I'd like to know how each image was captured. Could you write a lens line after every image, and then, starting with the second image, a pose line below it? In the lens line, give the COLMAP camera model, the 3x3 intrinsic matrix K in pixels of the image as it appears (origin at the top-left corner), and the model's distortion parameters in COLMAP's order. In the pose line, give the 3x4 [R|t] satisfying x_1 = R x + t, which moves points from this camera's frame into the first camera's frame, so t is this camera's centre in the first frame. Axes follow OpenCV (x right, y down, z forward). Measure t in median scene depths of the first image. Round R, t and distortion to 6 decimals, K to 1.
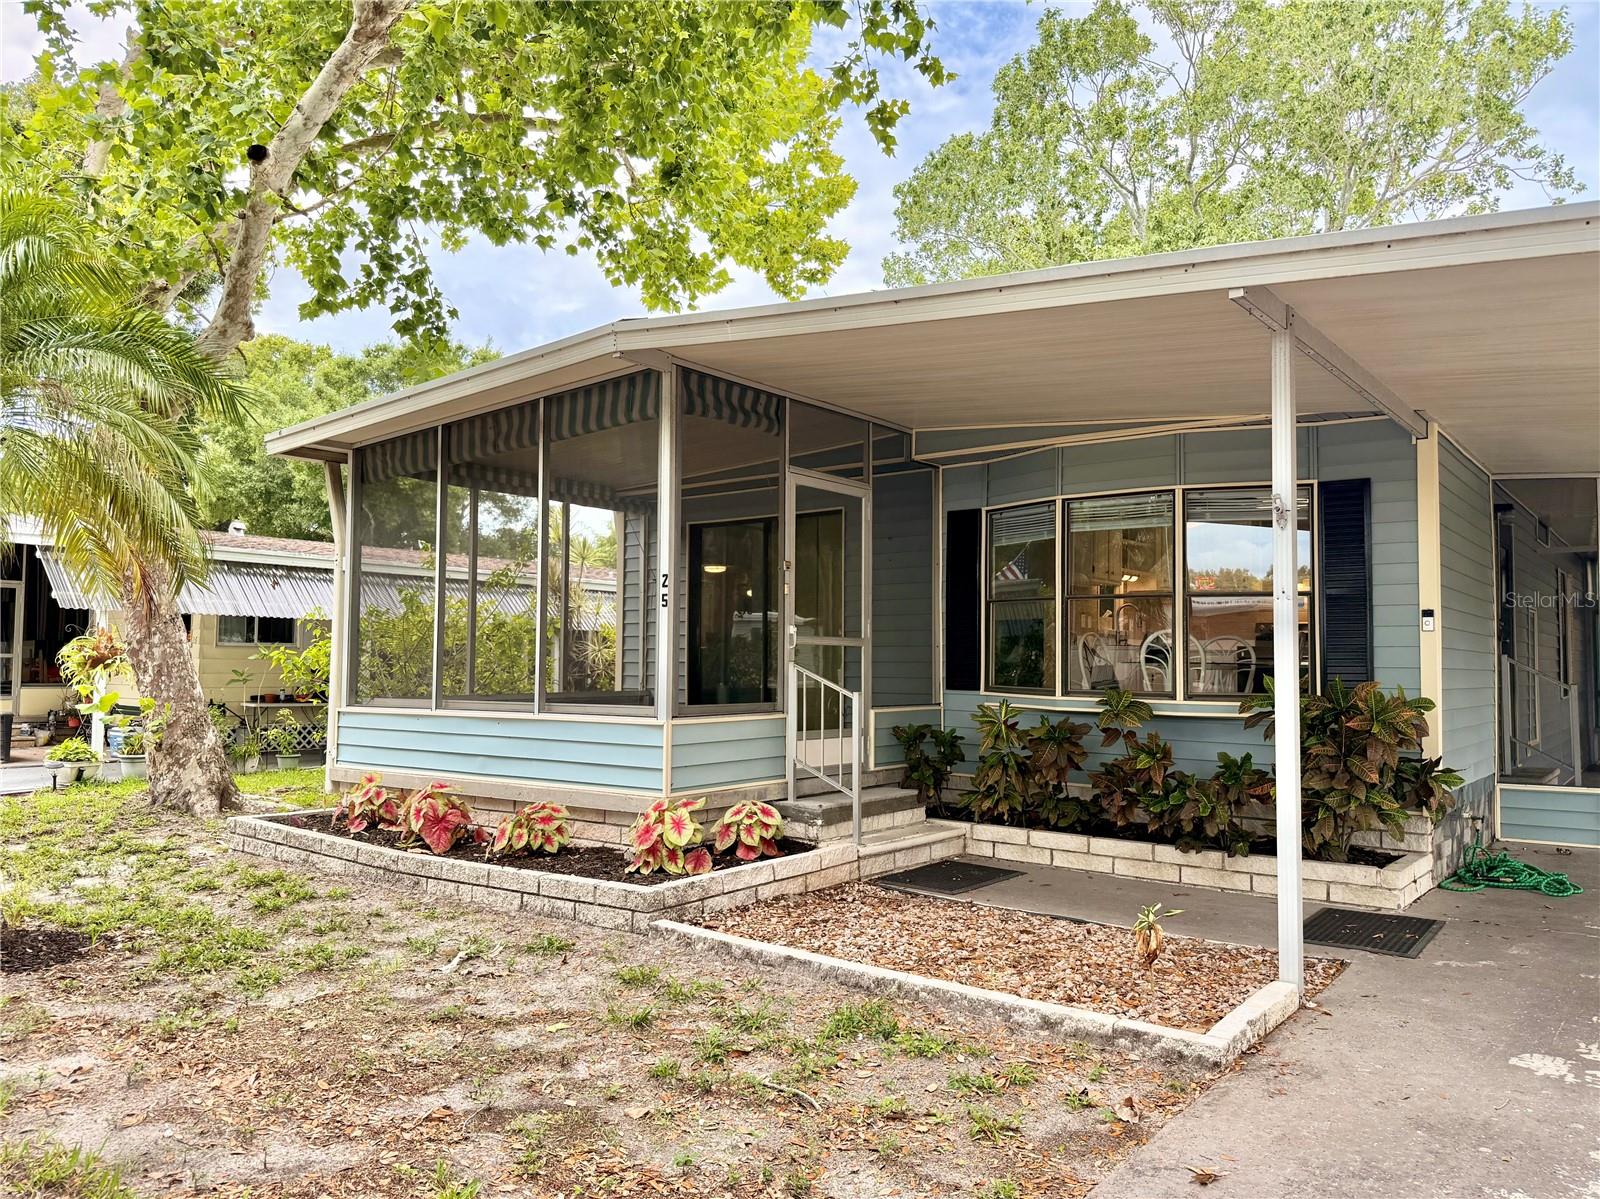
lens RADIAL K [[1160.8, 0, 802.1], [0, 1160.8, 604.4], [0, 0, 1]] dist [0.093161, -0.106902]
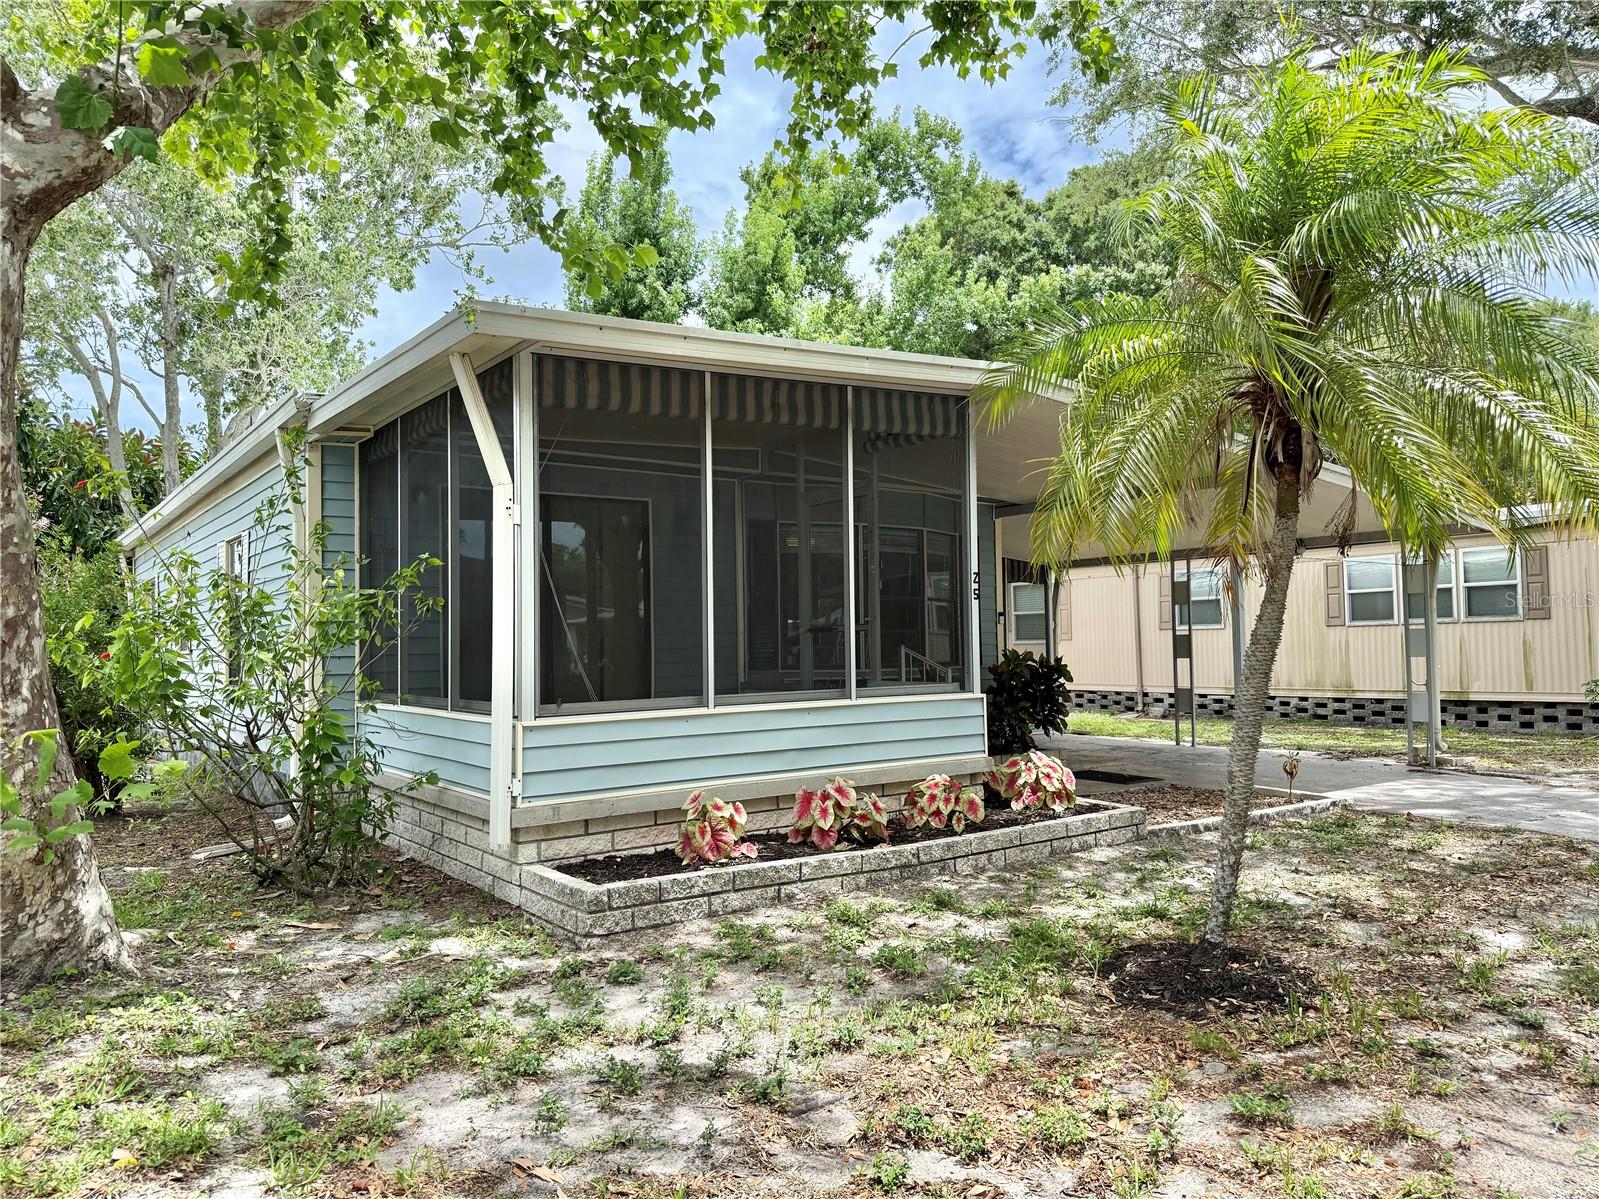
lens RADIAL K [[1160.1, 0, 801.5], [0, 1160.1, 604.4], [0, 0, 1]] dist [0.093161, -0.106902]
pose [[0.254937, 0.023434, 0.966674, -1.156012], [-0.029611, 0.999427, -0.016419, 0.028675], [-0.966504, -0.024439, 0.255484, 0.757929]]
